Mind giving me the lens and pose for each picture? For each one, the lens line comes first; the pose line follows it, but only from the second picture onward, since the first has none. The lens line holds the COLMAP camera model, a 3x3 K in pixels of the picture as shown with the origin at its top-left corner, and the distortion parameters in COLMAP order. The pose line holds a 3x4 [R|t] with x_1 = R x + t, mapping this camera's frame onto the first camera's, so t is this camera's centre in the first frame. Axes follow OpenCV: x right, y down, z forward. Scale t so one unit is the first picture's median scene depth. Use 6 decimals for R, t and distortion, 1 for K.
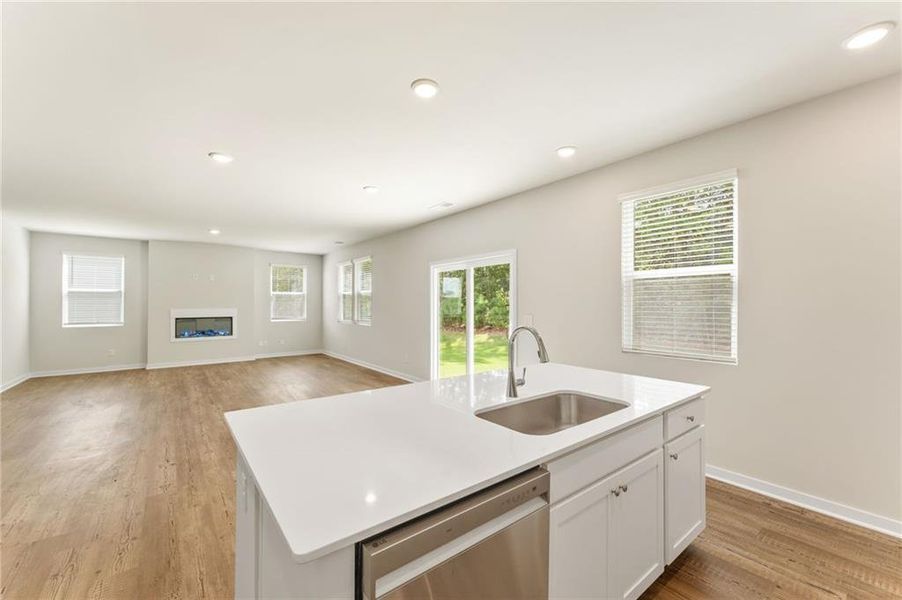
lens RADIAL K [[357.8, 0, 452.1], [0, 357.8, 303.9], [0, 0, 1]] dist [0.000475, -0.000246]
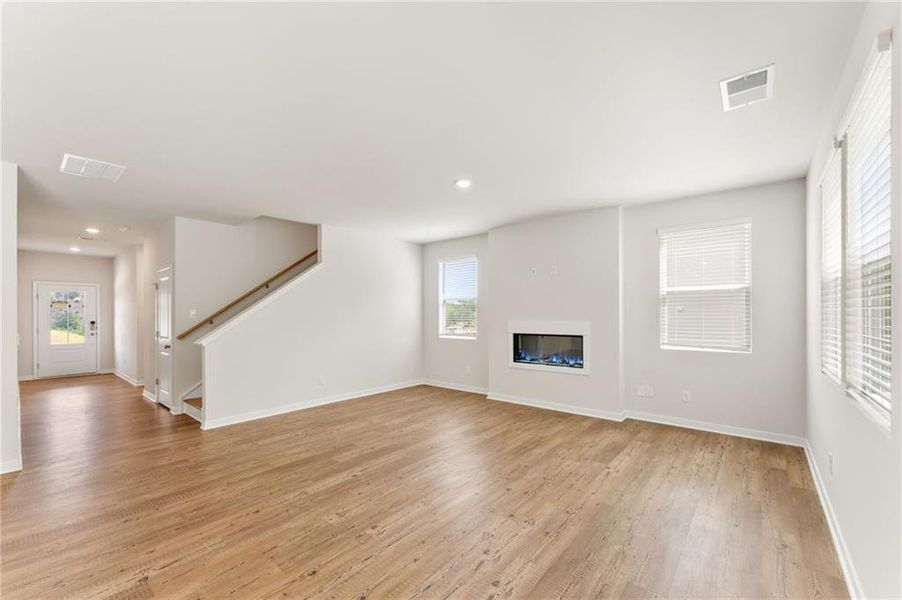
lens RADIAL K [[365.7, 0, 464.7], [0, 365.7, 307.0], [0, 0, 1]] dist [-0.000515, -0.000098]
pose [[0.227876, -0.009251, -0.973646, -0.255430], [0.004074, 0.999955, -0.008548, -0.020614], [0.973682, -0.002019, 0.227904, 2.090914]]
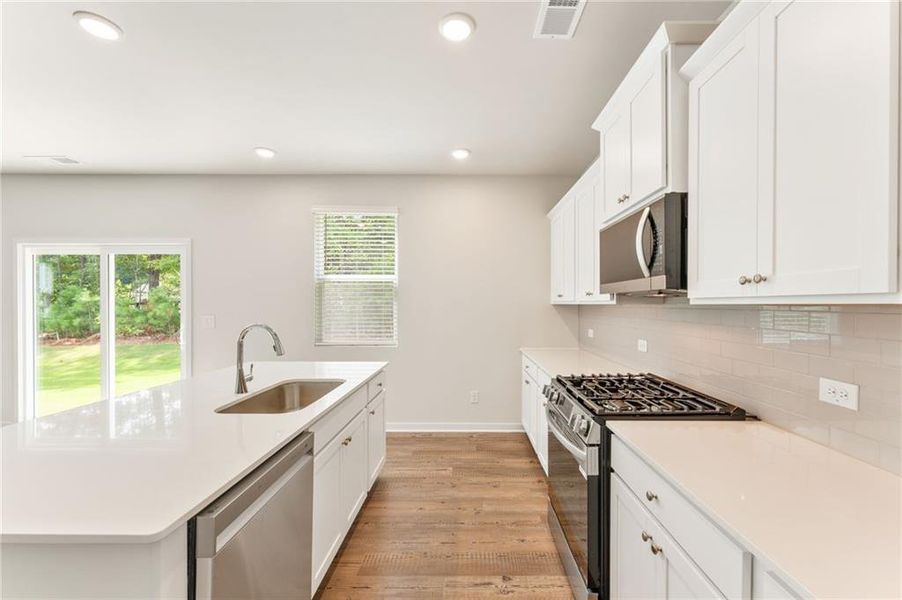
lens RADIAL K [[365.7, 0, 464.7], [0, 365.7, 307.0], [0, 0, 1]] dist [-0.000515, -0.000098]
pose [[0.618116, -0.004447, 0.786075, -0.233063], [-0.004422, 0.999948, 0.009135, -0.000986], [-0.786075, -0.009123, 0.618064, -0.136430]]
